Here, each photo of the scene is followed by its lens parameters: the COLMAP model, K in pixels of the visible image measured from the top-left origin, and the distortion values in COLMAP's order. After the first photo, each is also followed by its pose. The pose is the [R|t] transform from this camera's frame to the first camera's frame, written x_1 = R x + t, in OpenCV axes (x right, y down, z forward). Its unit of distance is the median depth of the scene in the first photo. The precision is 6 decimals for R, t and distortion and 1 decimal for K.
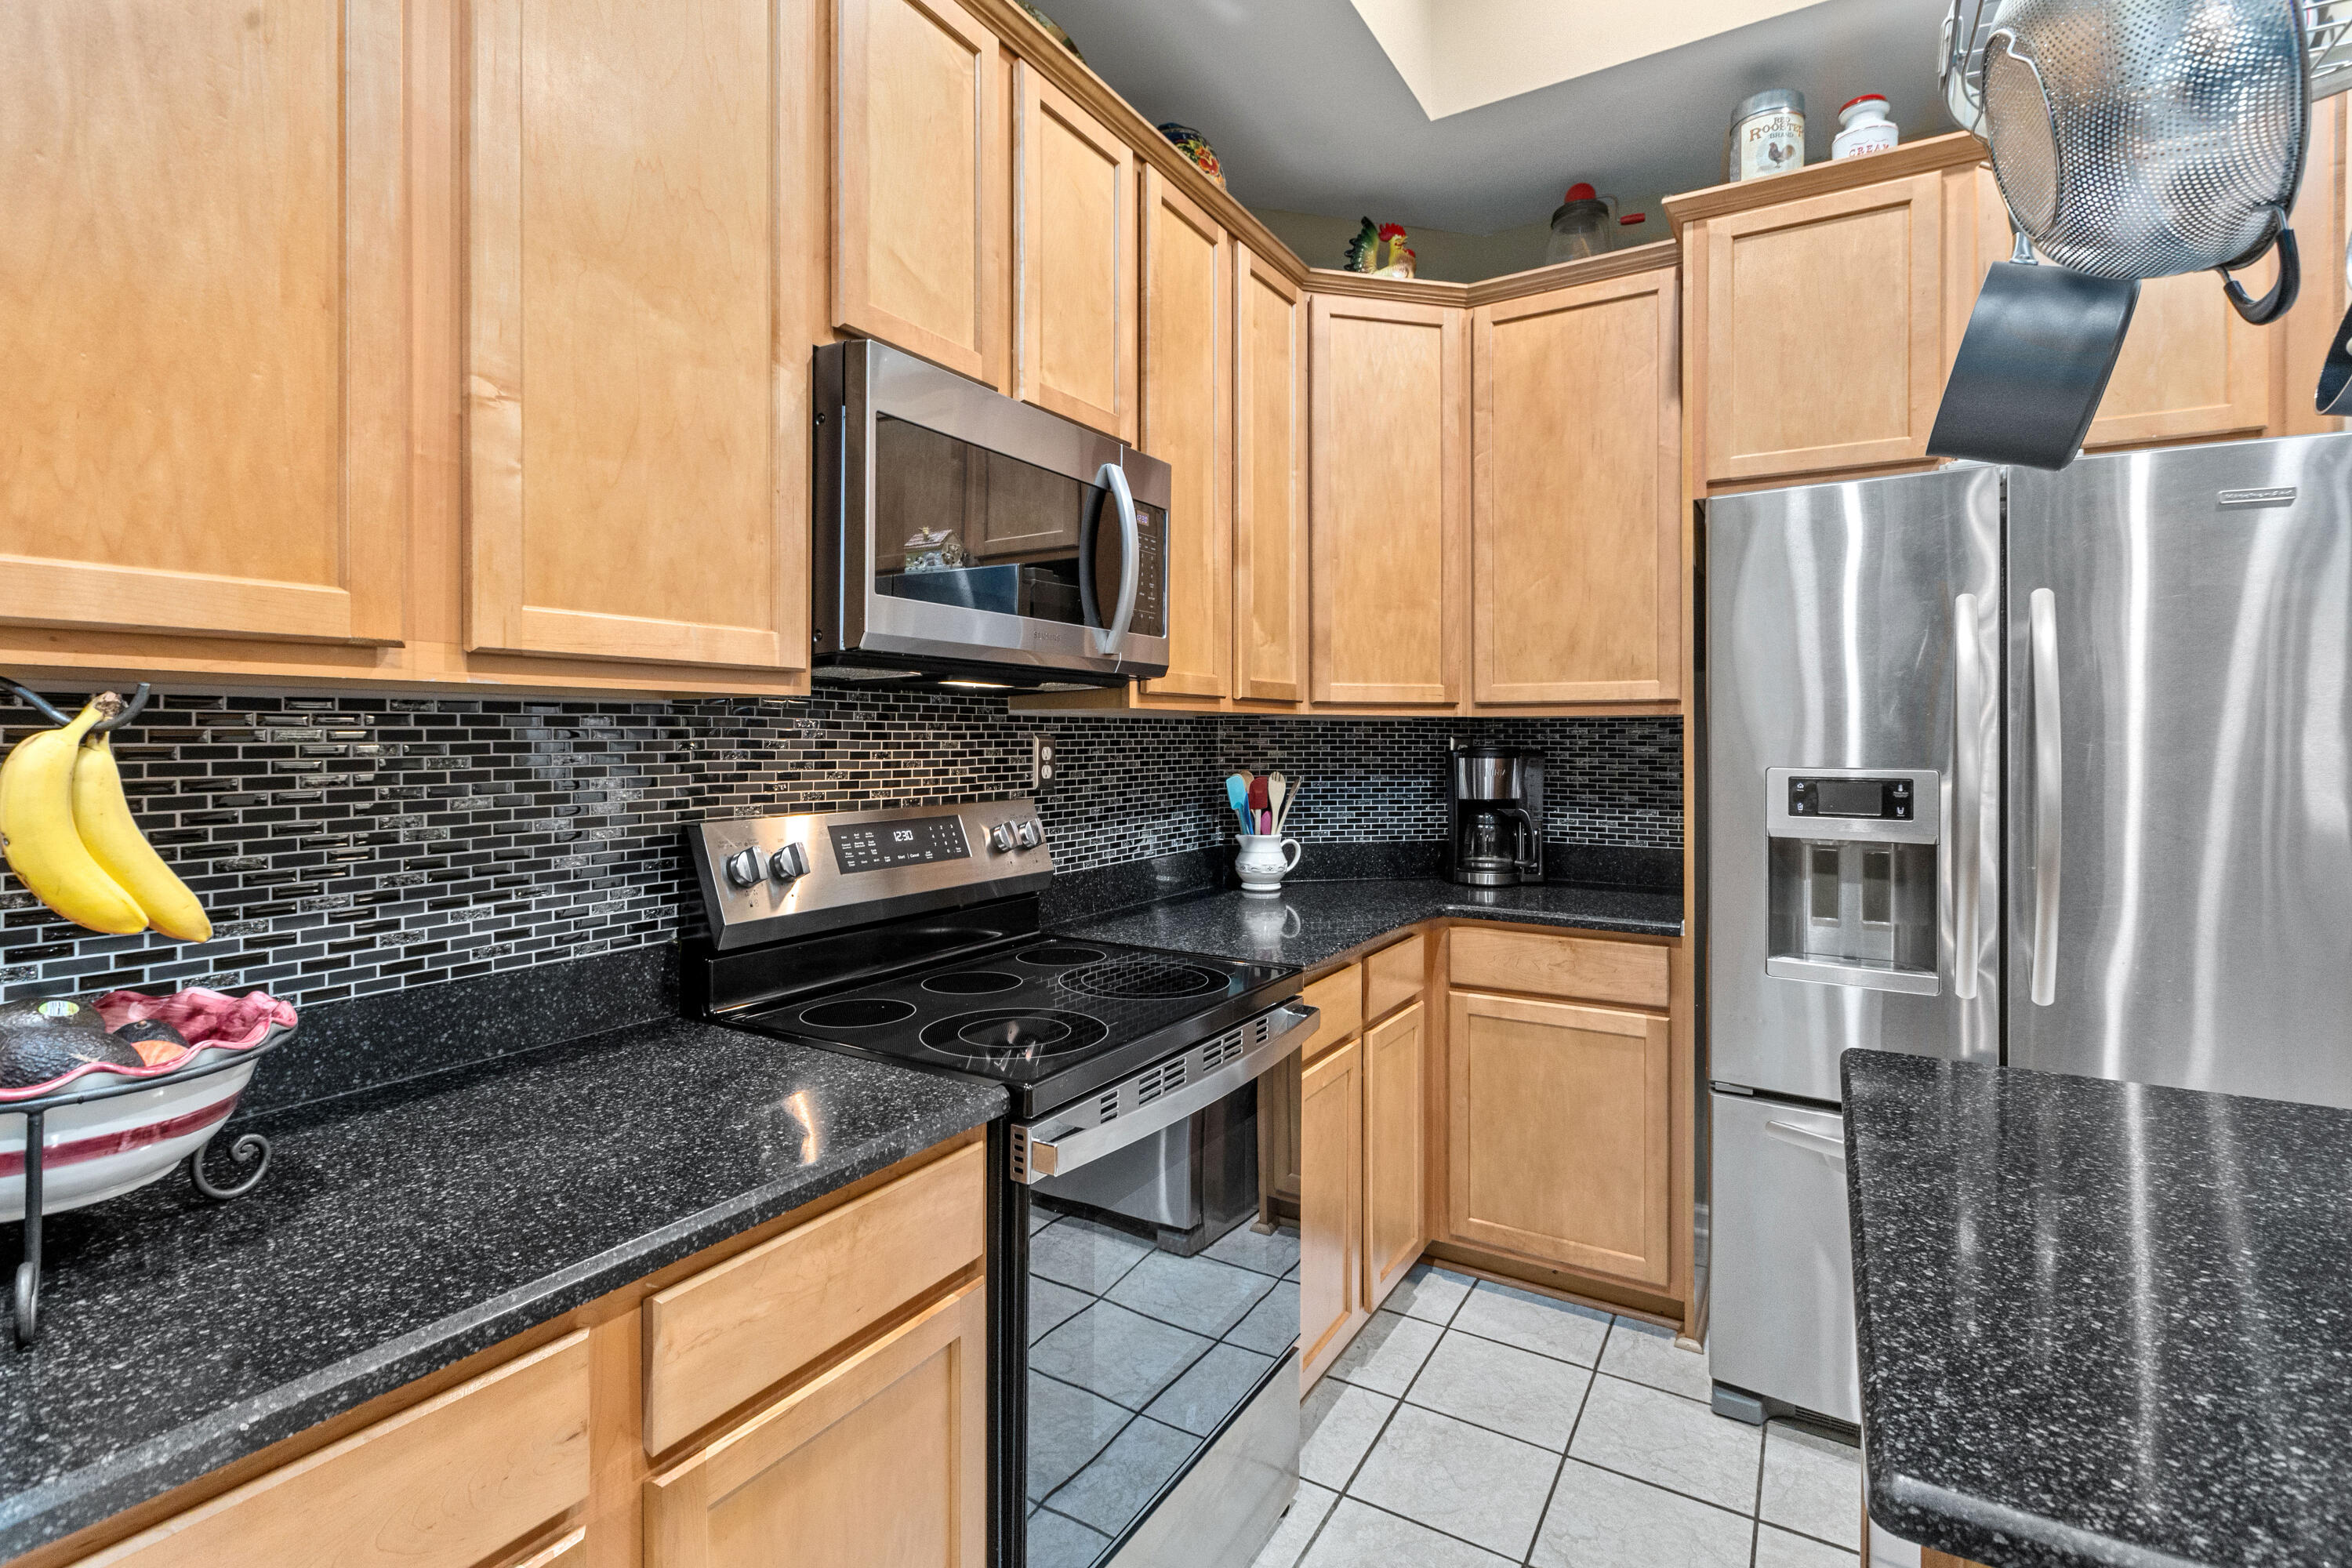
lens RADIAL K [[1084.4, 0, 1160.5], [0, 1084.4, 739.8], [0, 0, 1]] dist [-0.002753, -0.000402]
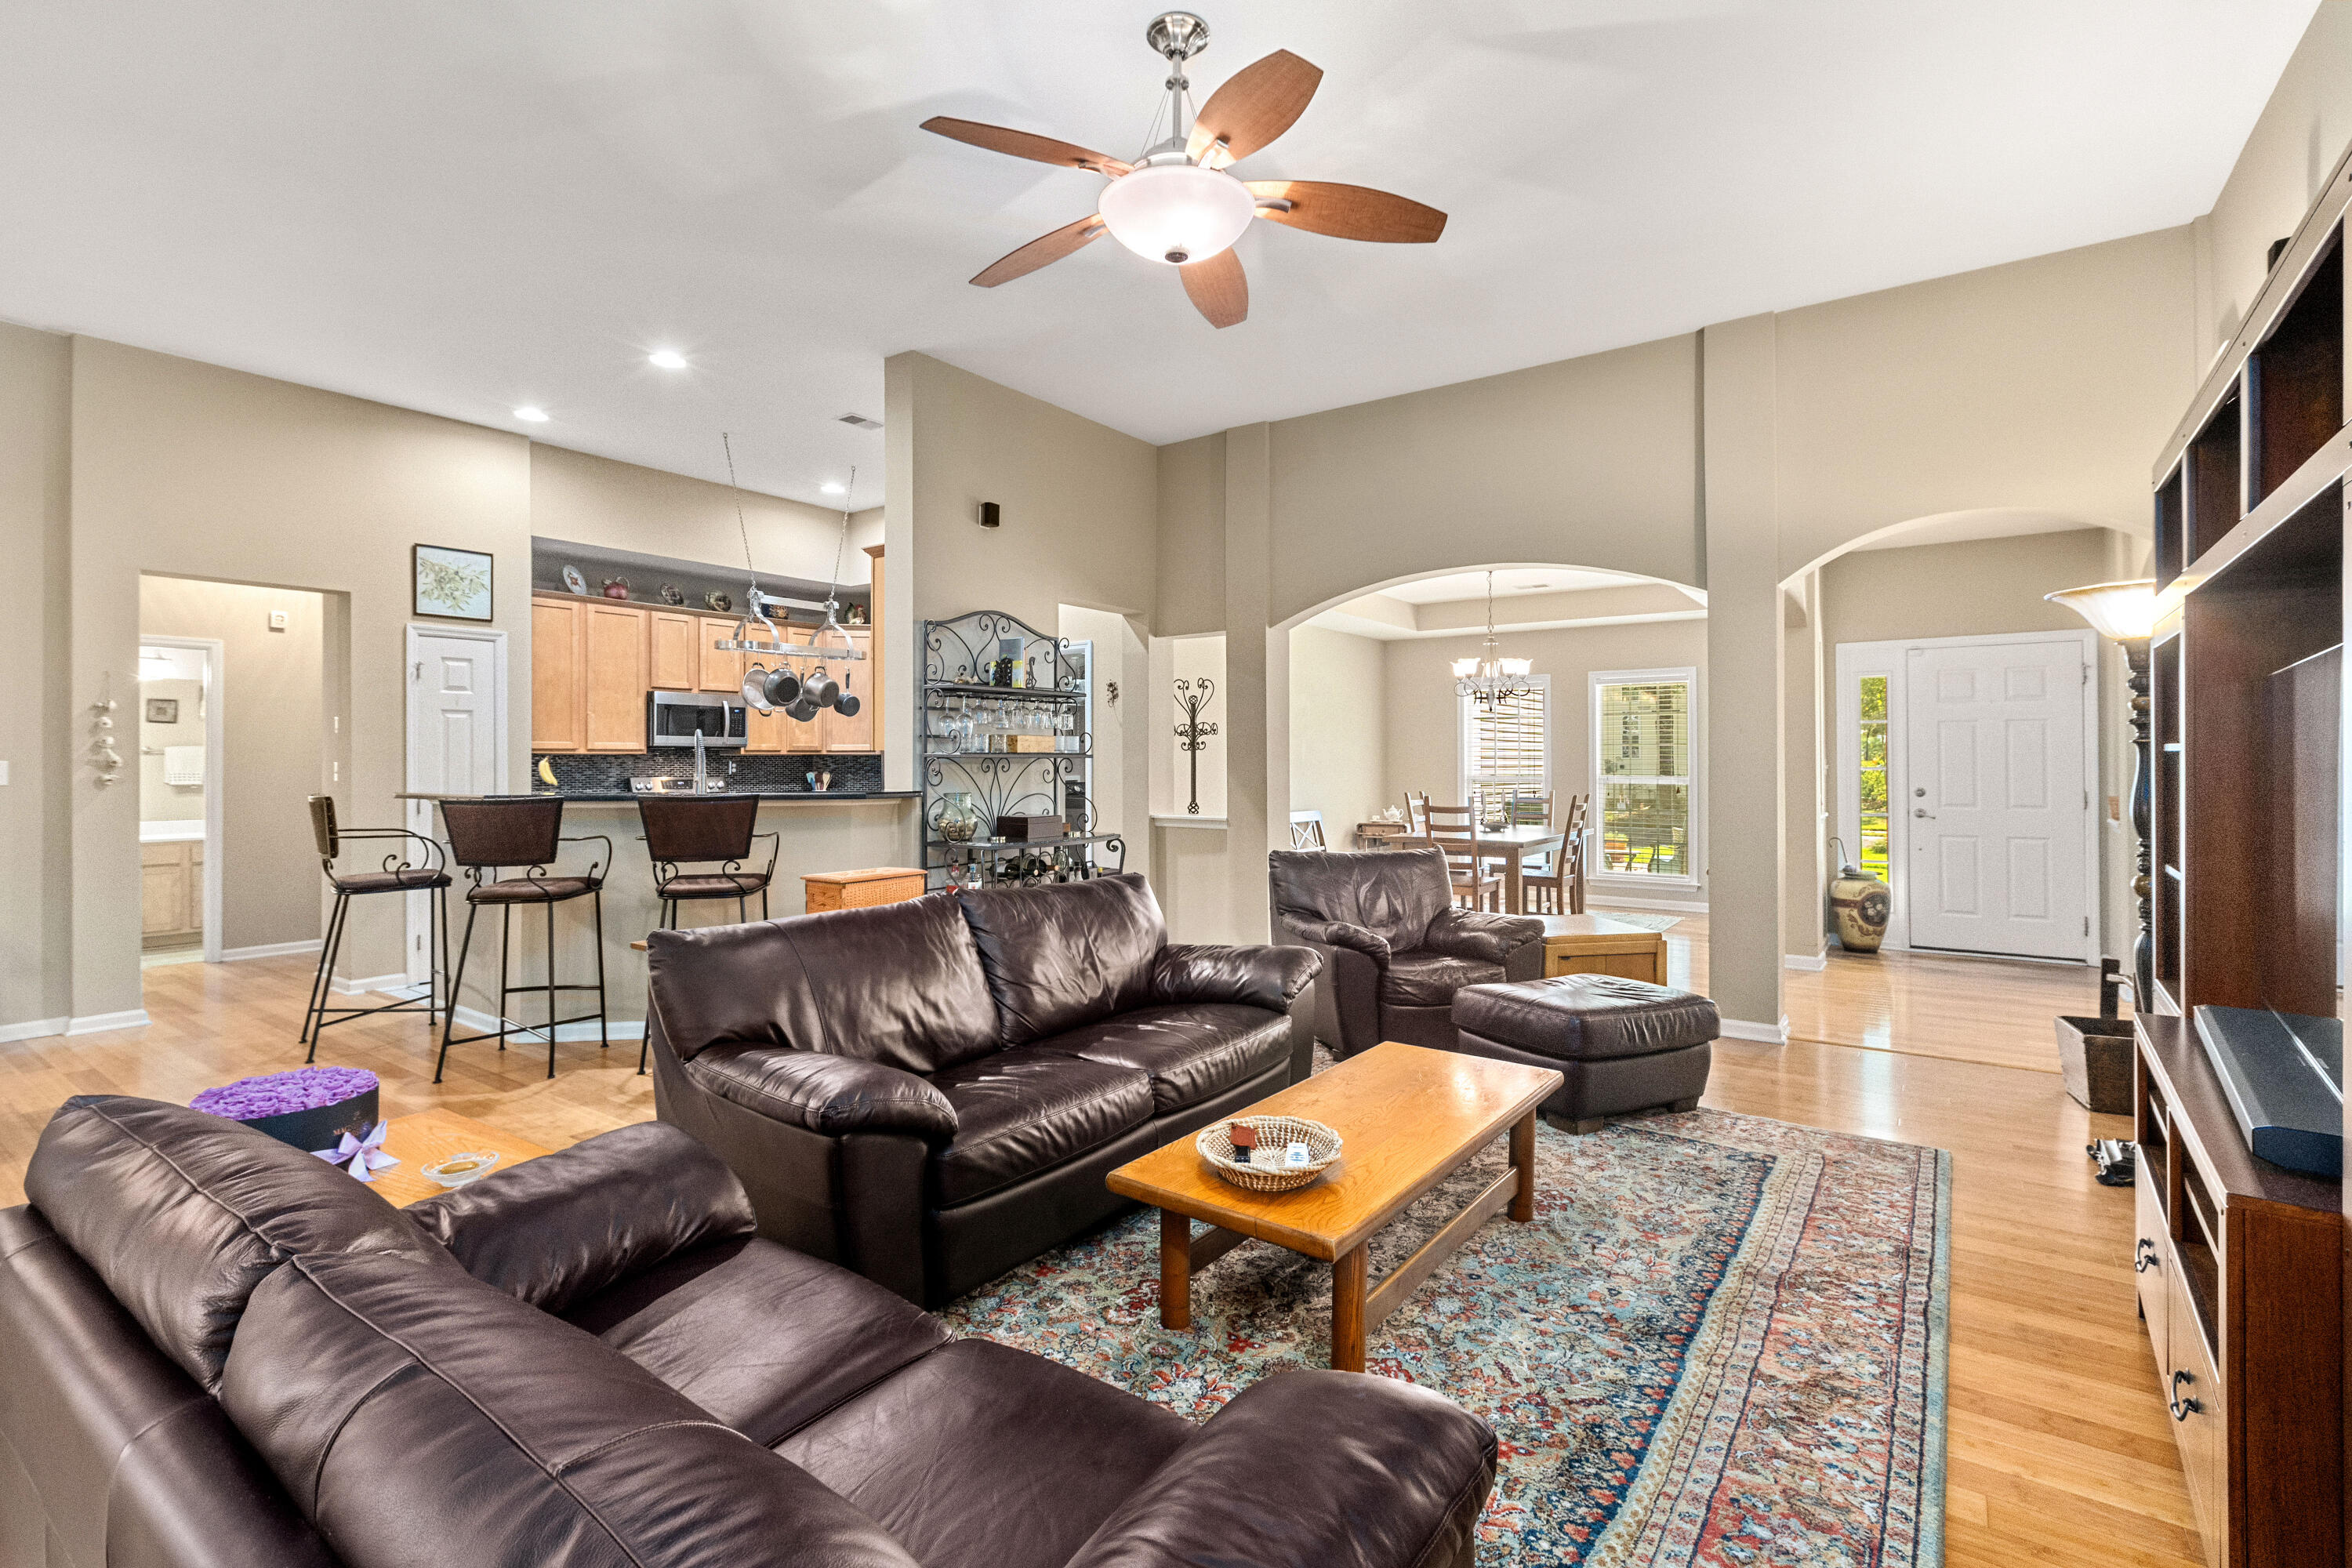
lens RADIAL K [[1076.6, 0, 1179.3], [0, 1076.6, 756.8], [0, 0, 1]] dist [-0.001696, -0.000519]
pose [[0.997326, -0.005482, -0.072875, 2.352582], [0.004808, 0.999944, -0.009415, 0.033840], [0.072923, 0.009040, 0.997297, -3.613544]]
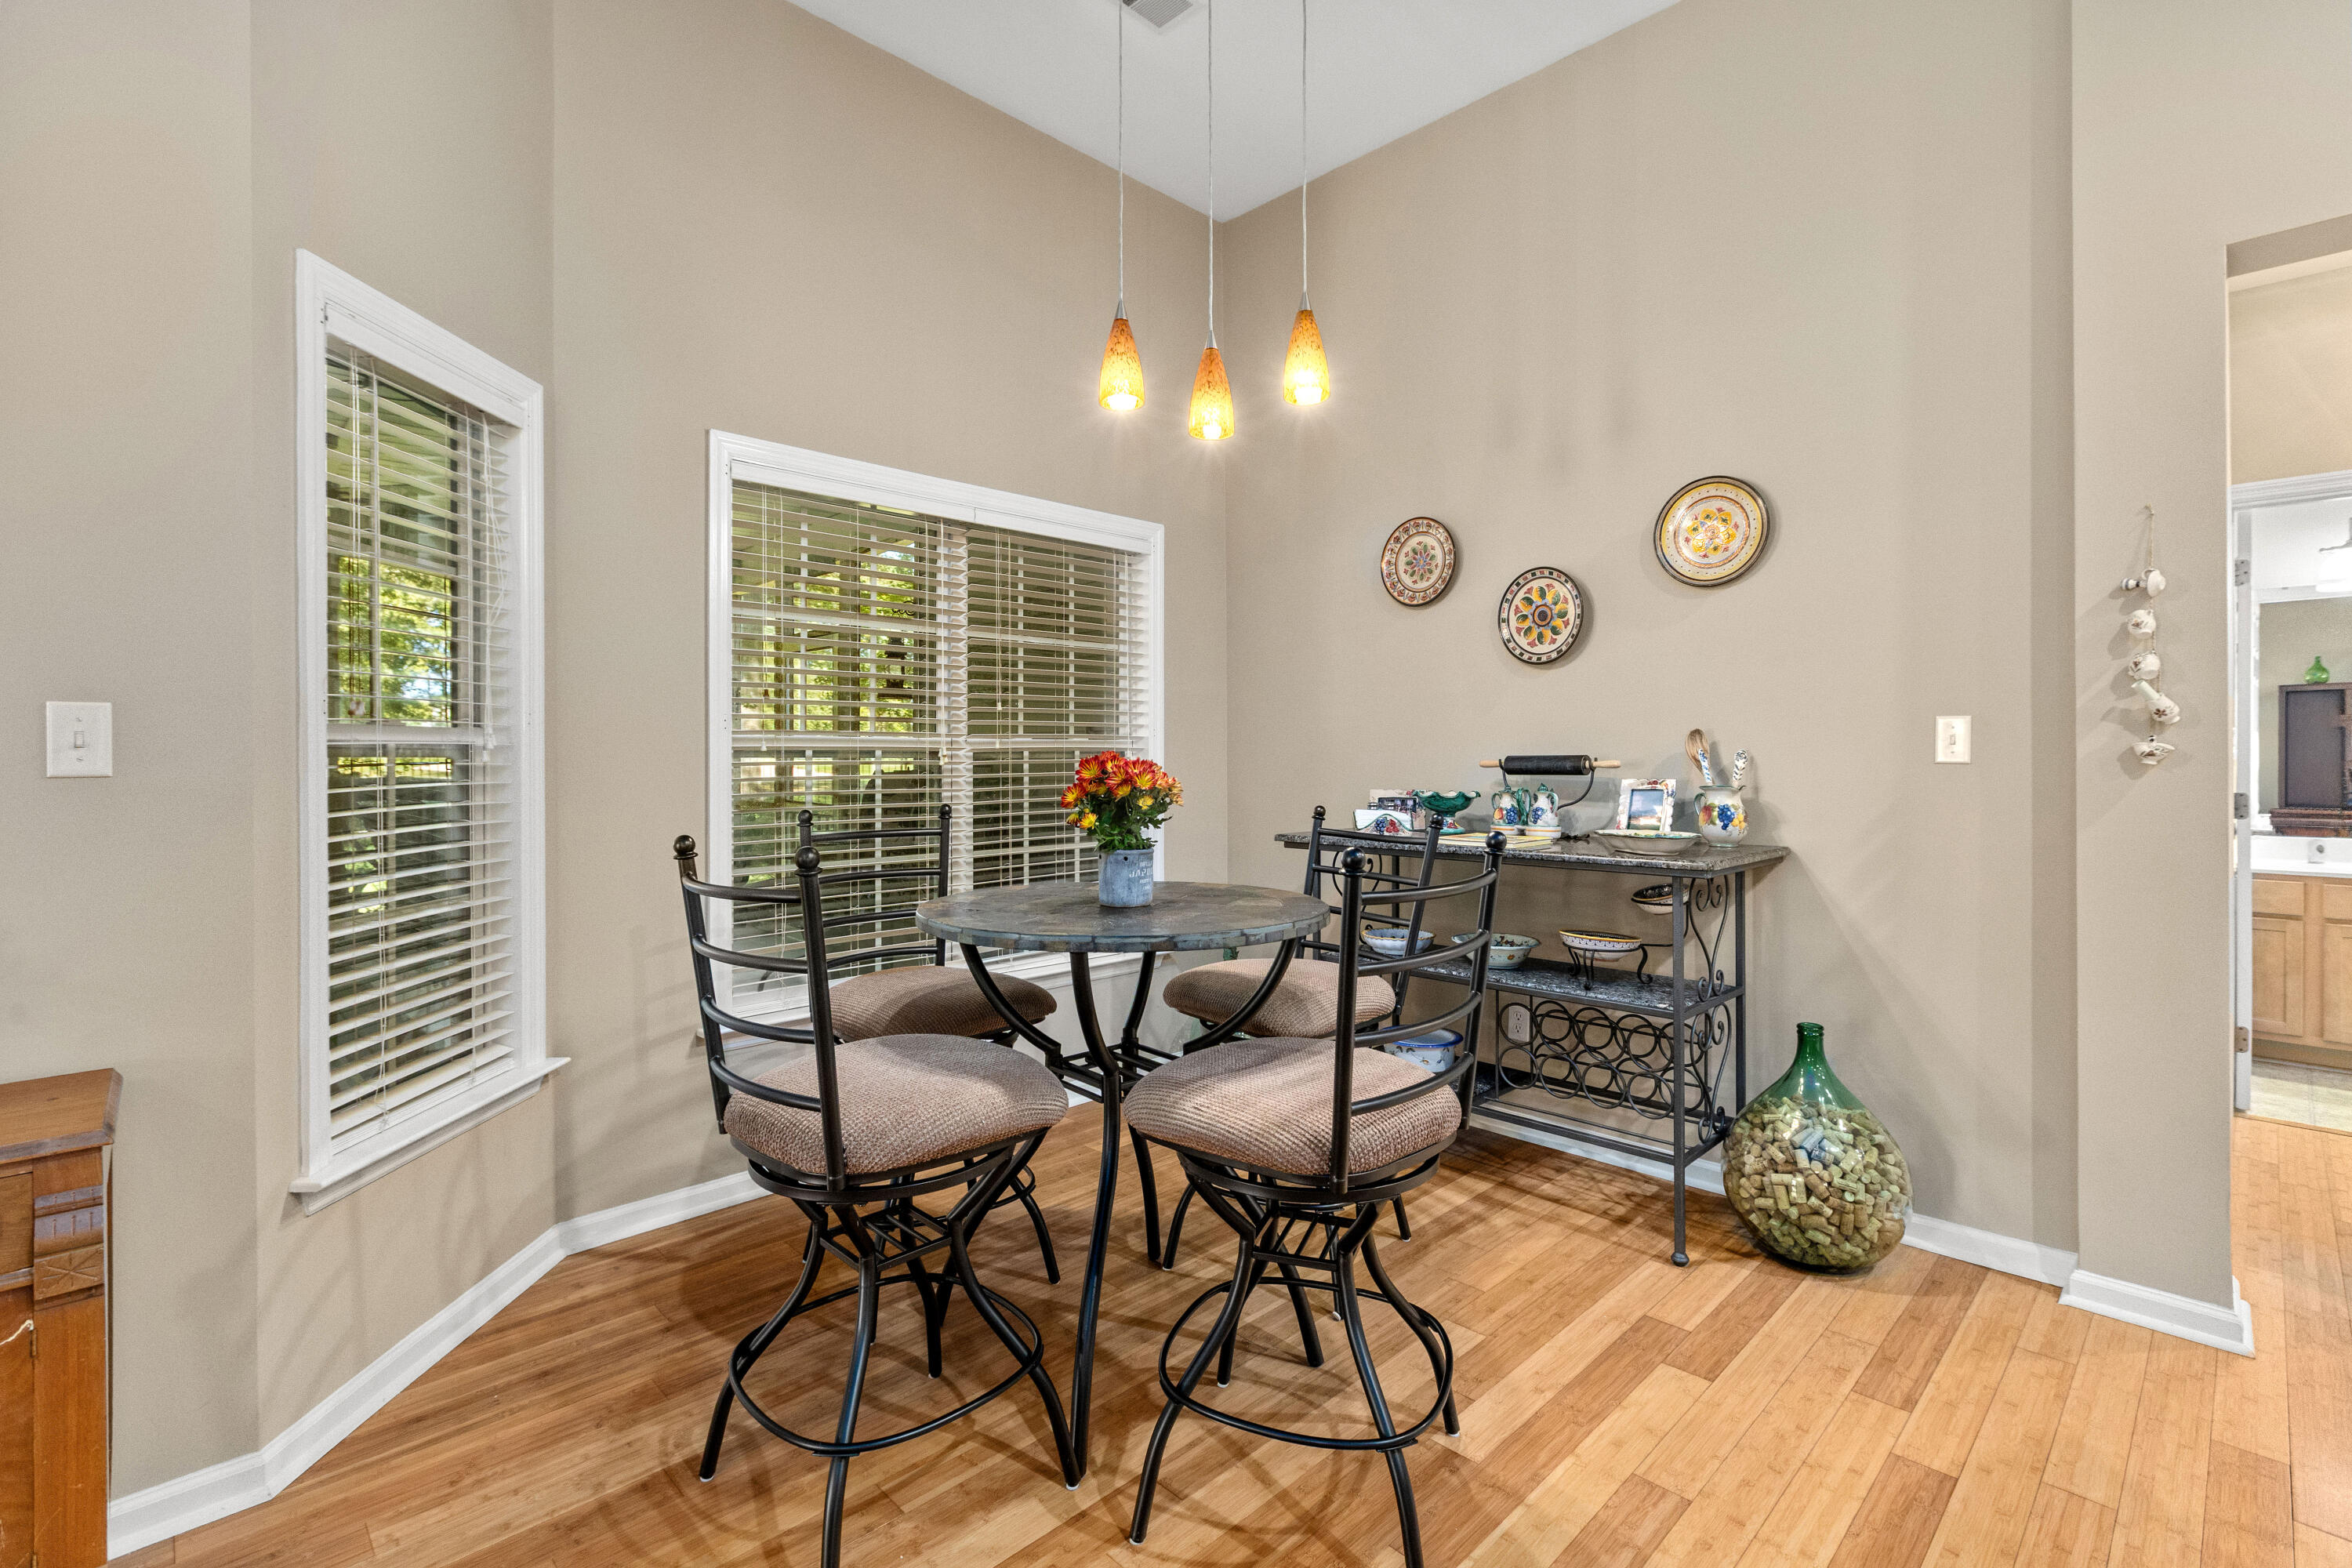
lens RADIAL K [[1076.6, 0, 1179.3], [0, 1076.6, 756.8], [0, 0, 1]] dist [-0.001696, -0.000519]
pose [[-0.237794, -0.000775, -0.971315, 0.645407], [-0.002438, 0.999997, -0.000201, 0.063373], [0.971313, 0.002320, -0.237795, -1.604453]]
